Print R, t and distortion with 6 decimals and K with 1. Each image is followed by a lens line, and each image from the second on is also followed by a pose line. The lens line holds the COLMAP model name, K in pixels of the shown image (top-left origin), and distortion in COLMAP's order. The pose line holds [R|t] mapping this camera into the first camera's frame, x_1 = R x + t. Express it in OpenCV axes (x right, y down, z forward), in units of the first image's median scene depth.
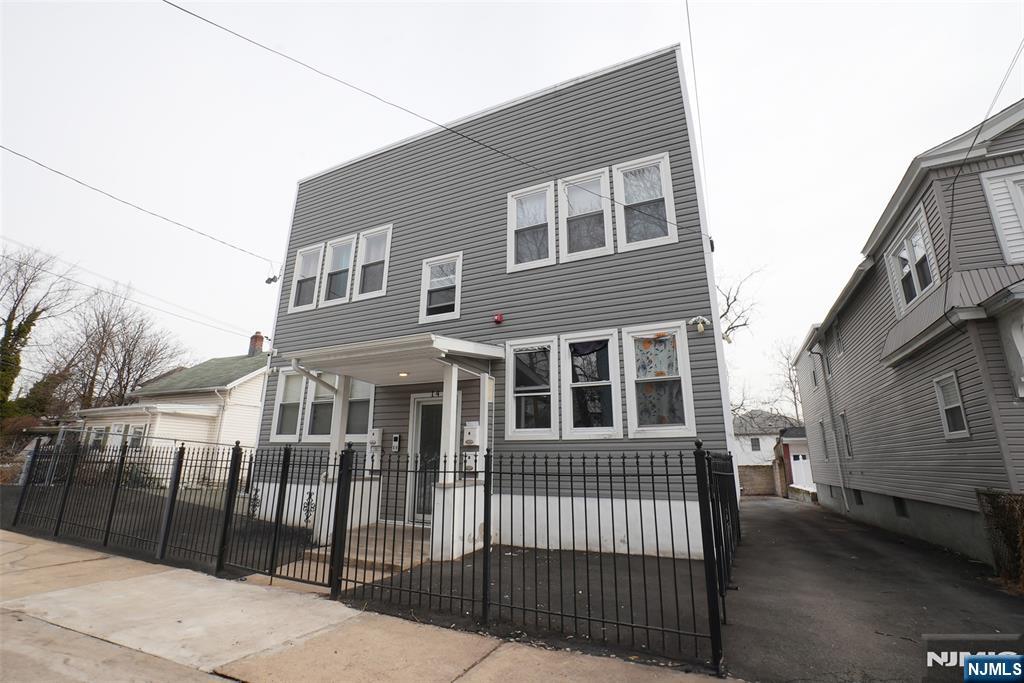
lens RADIAL K [[448.8, 0, 502.9], [0, 448.8, 332.8], [0, 0, 1]] dist [-0.036790, 0.007683]
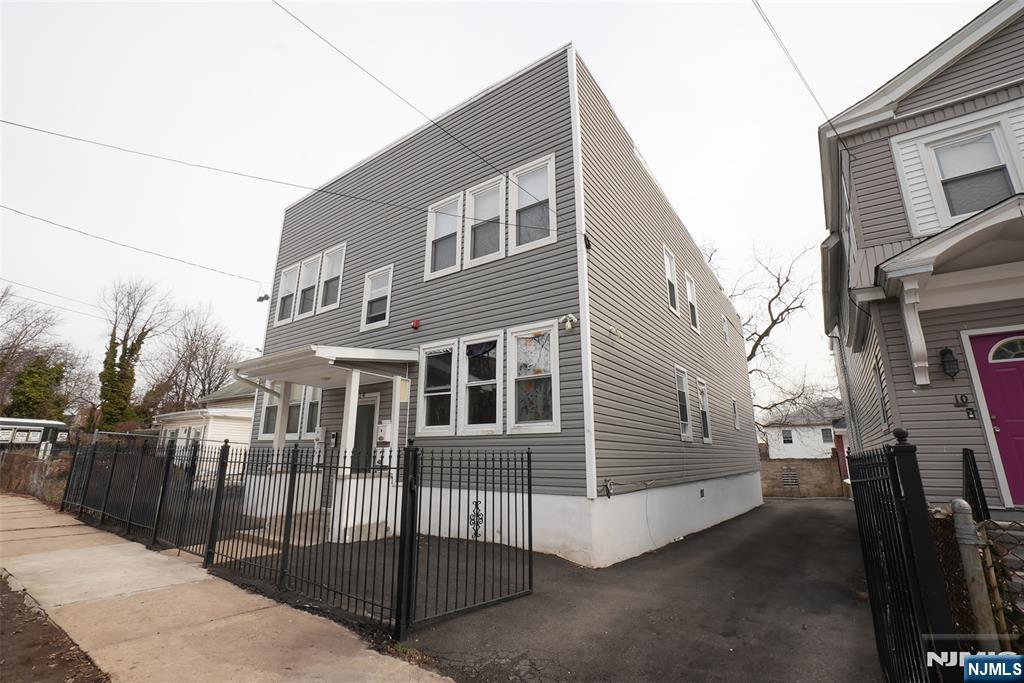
lens RADIAL K [[448.8, 0, 518.7], [0, 448.8, 333.4], [0, 0, 1]] dist [-0.036790, 0.007683]
pose [[0.986029, -0.049481, -0.159056, 0.411958], [0.051432, 0.998643, 0.008175, -0.006690], [0.158436, -0.016241, 0.987236, -0.027739]]
